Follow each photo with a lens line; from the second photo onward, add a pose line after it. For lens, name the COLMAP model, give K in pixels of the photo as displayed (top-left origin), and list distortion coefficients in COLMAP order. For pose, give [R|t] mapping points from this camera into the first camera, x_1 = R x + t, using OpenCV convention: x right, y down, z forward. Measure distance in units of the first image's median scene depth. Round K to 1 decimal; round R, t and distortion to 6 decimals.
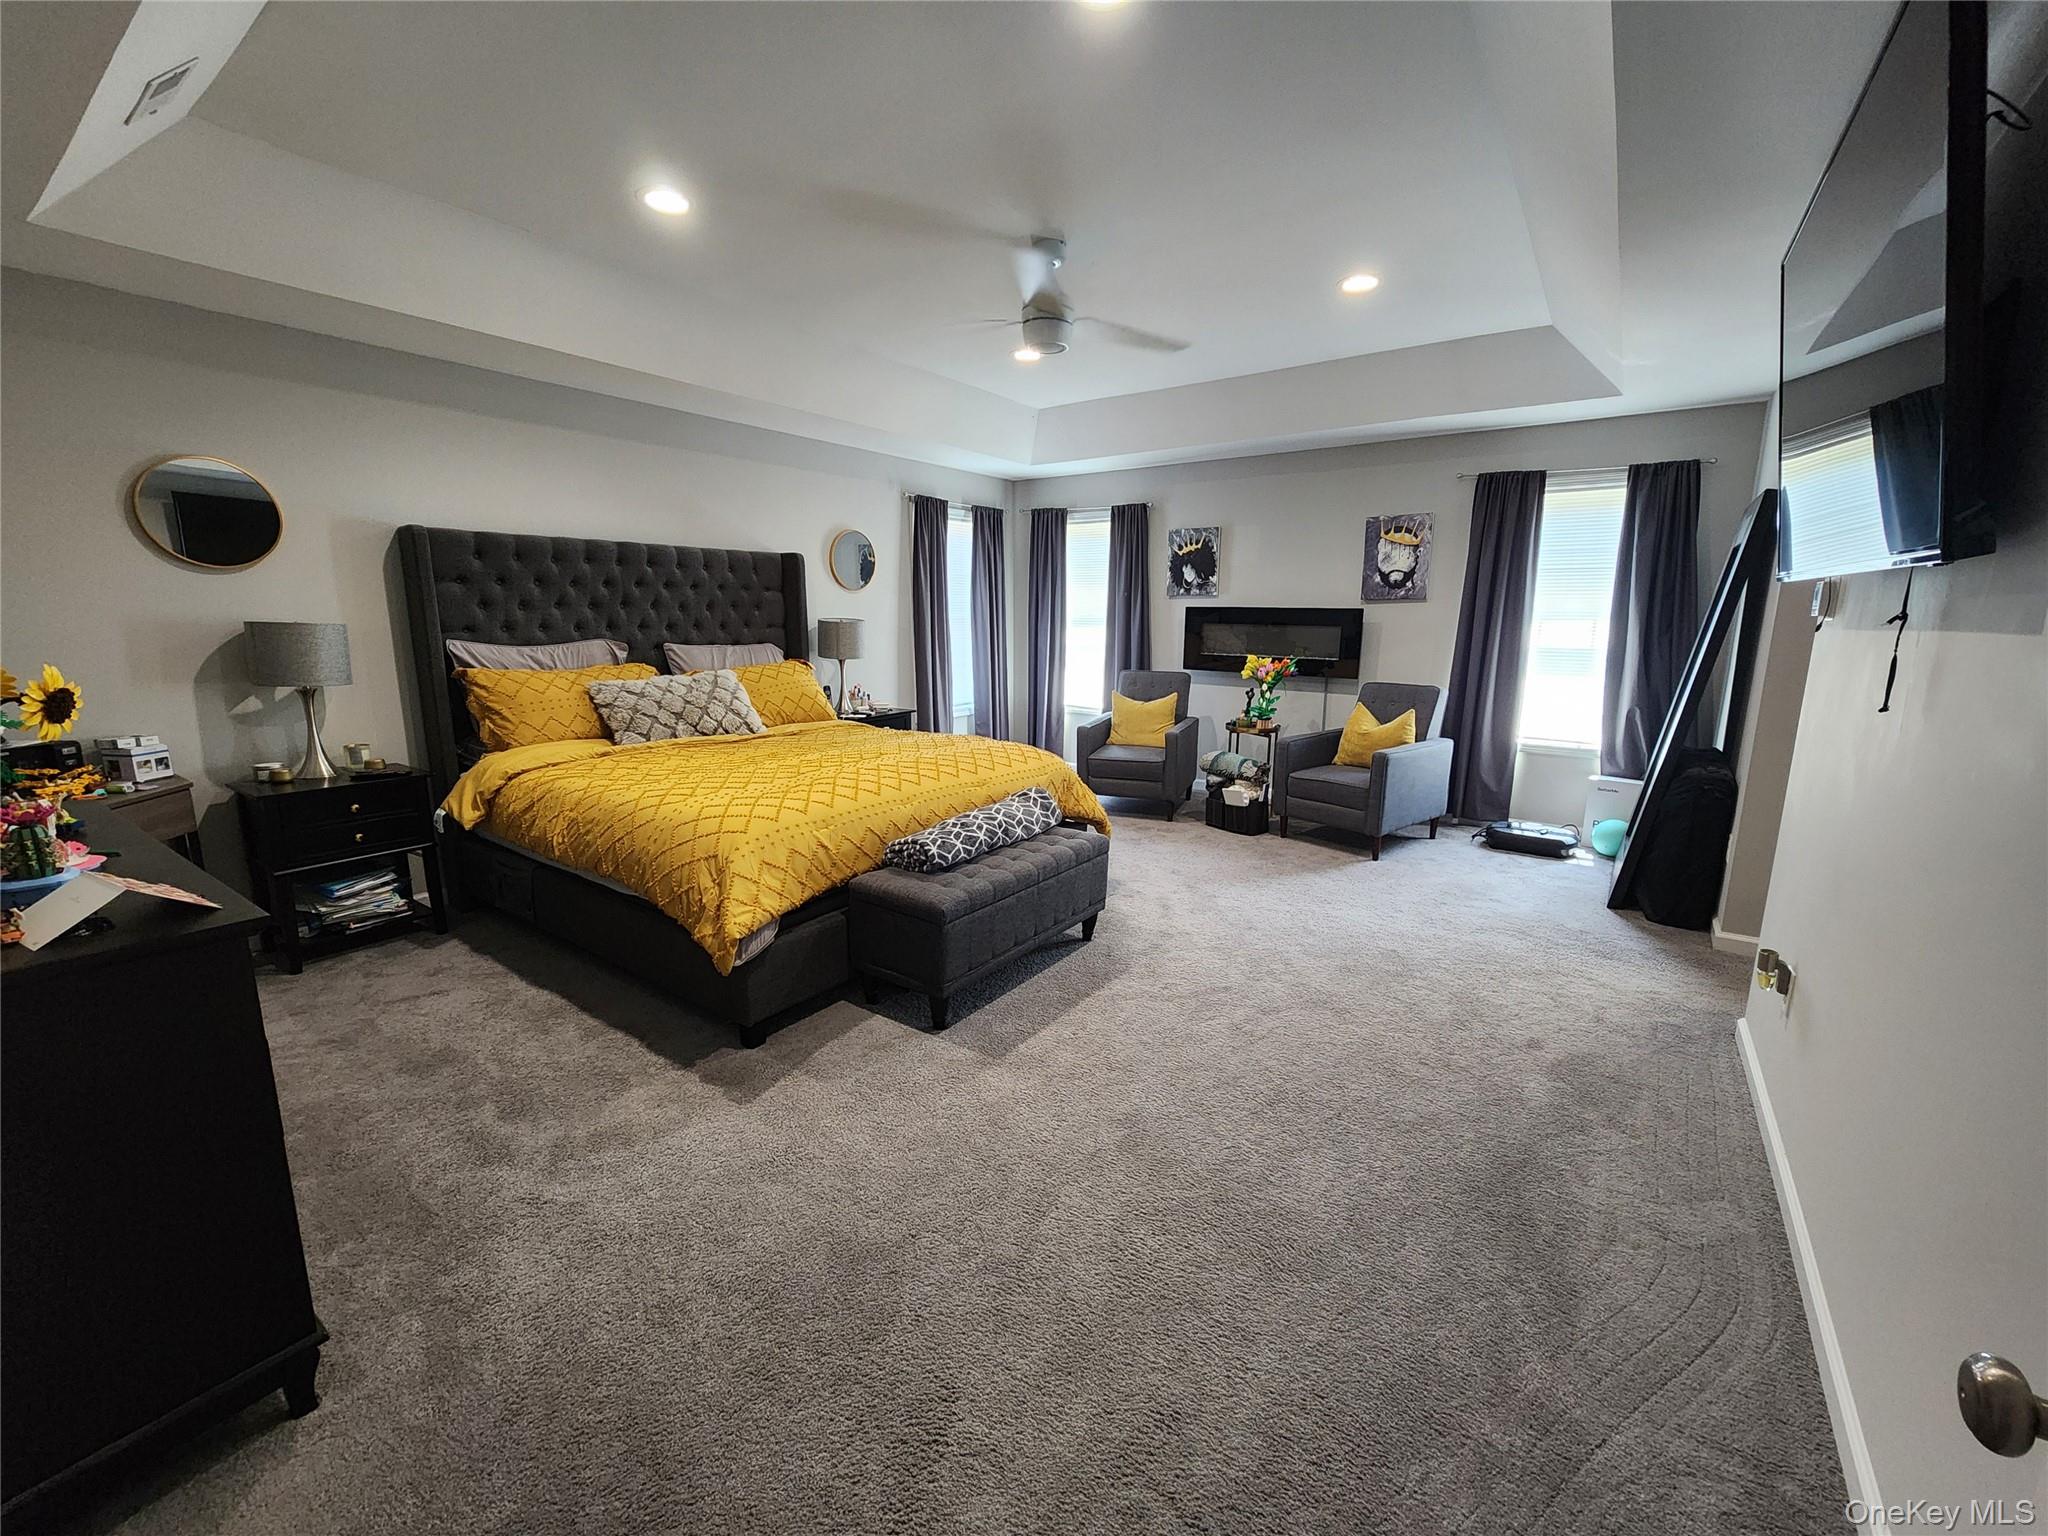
lens RADIAL K [[827.4, 0, 1025.3], [0, 827.4, 765.7], [0, 0, 1]] dist [-0.003675, 0.000435]
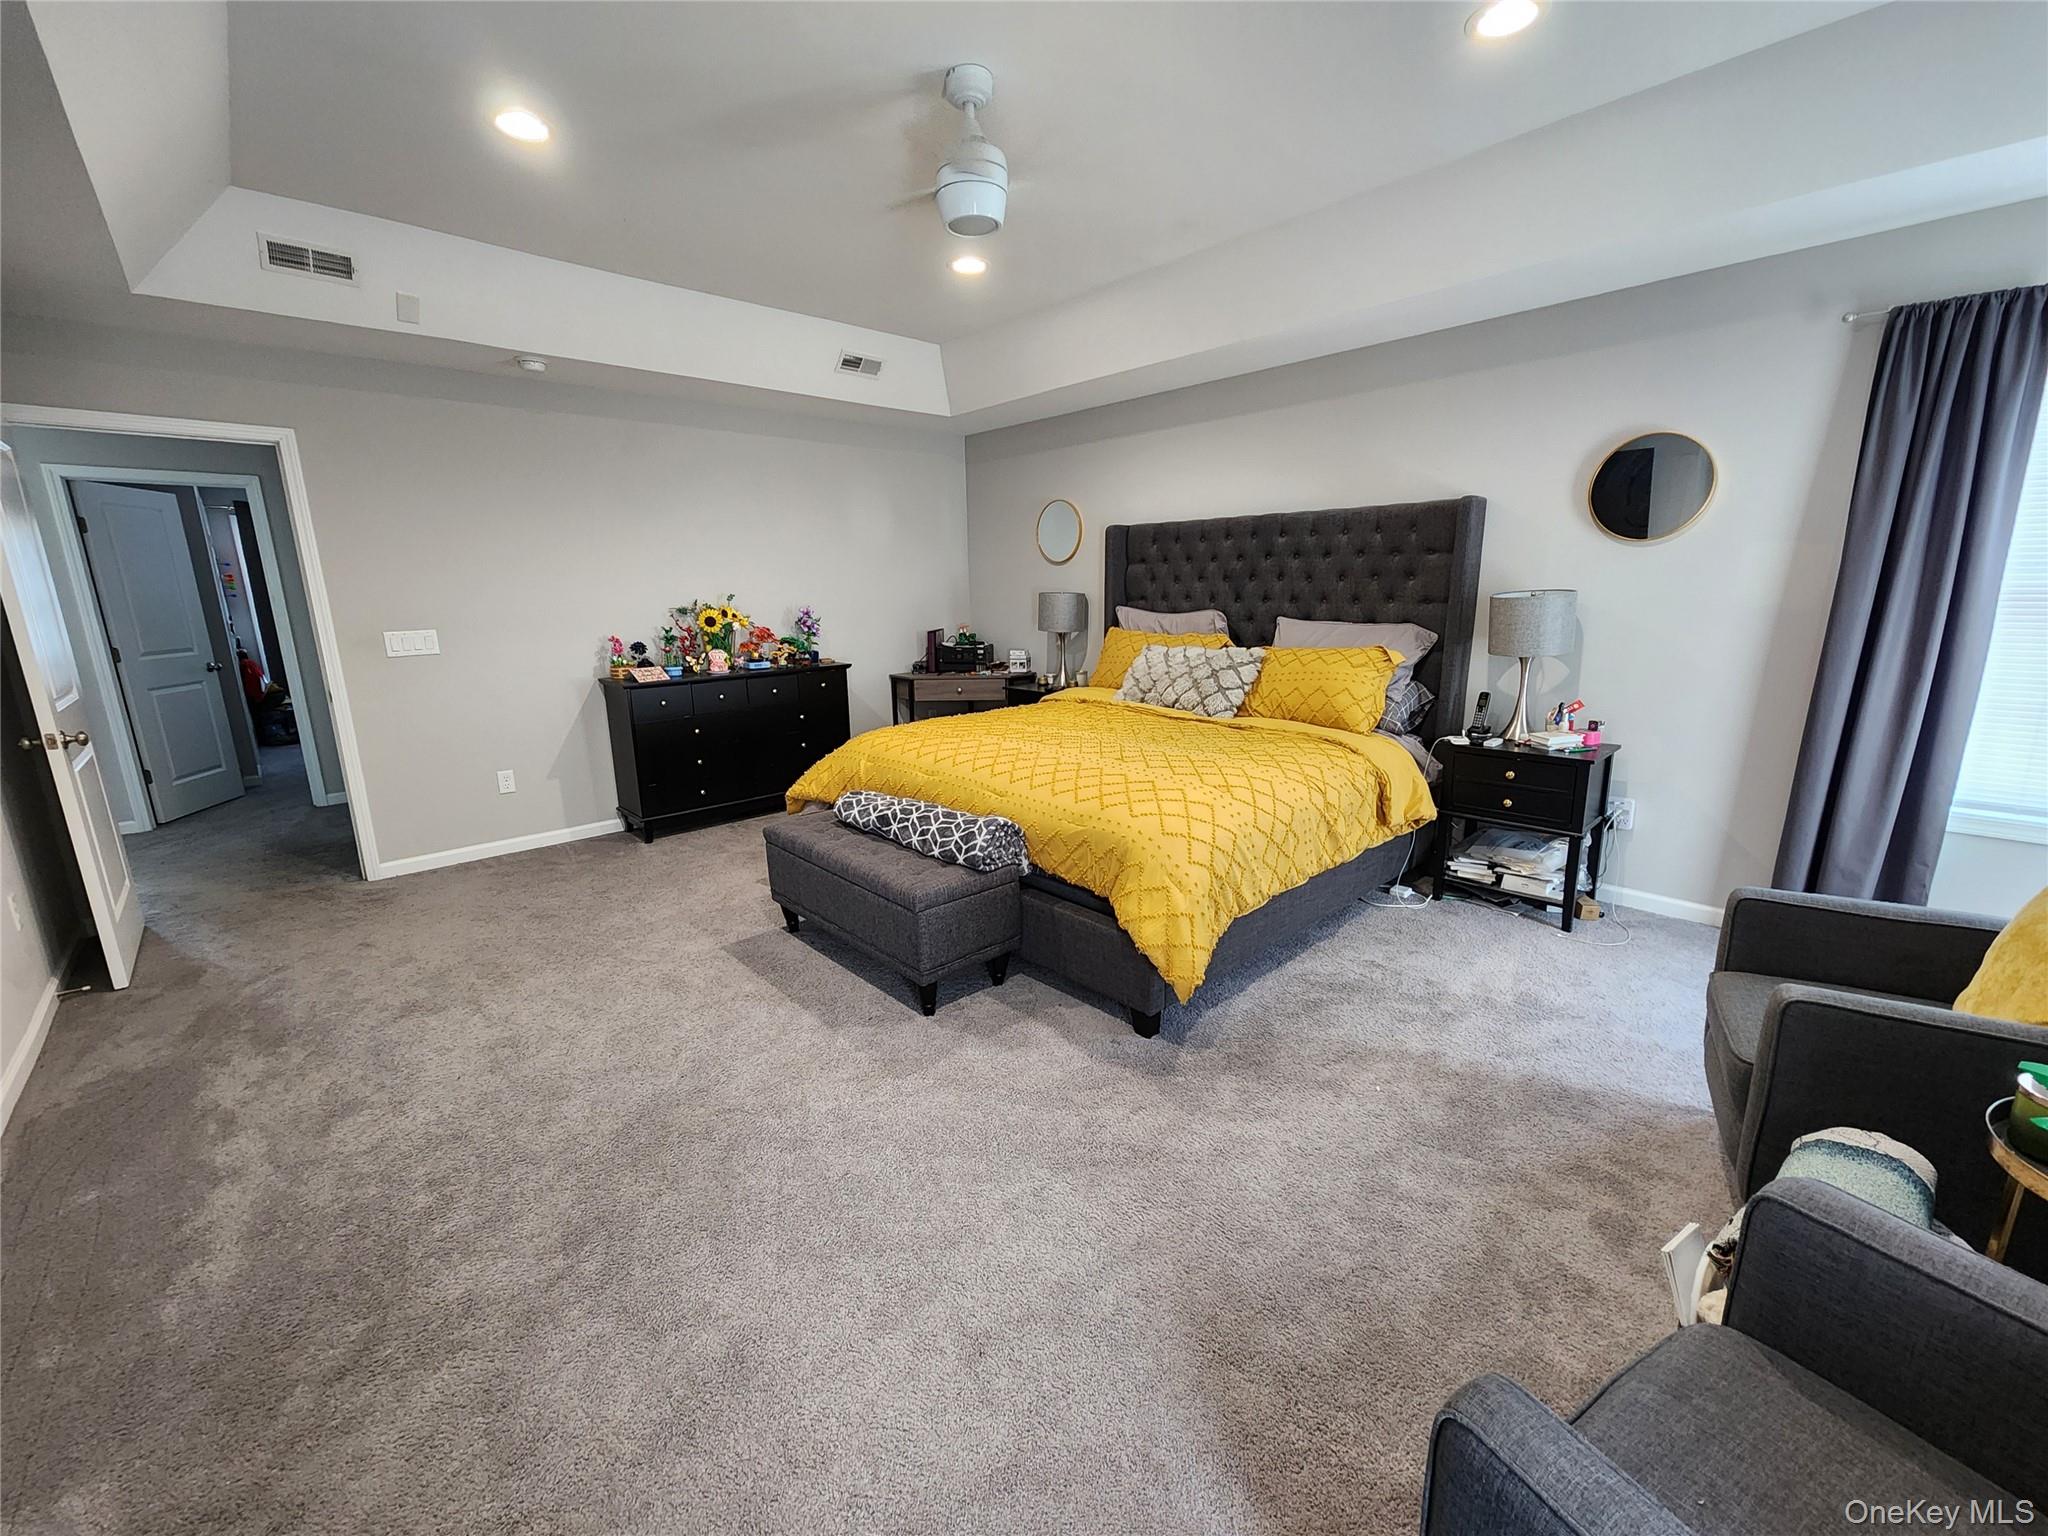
lens RADIAL K [[827.4, 0, 1026.3], [0, 827.4, 772.2], [0, 0, 1]] dist [-0.003675, 0.000435]
pose [[-0.194988, 0.209519, -0.958166, 0.638950], [-0.170655, 0.954768, 0.243504, -0.178145], [0.965845, 0.210997, -0.150413, 1.006347]]
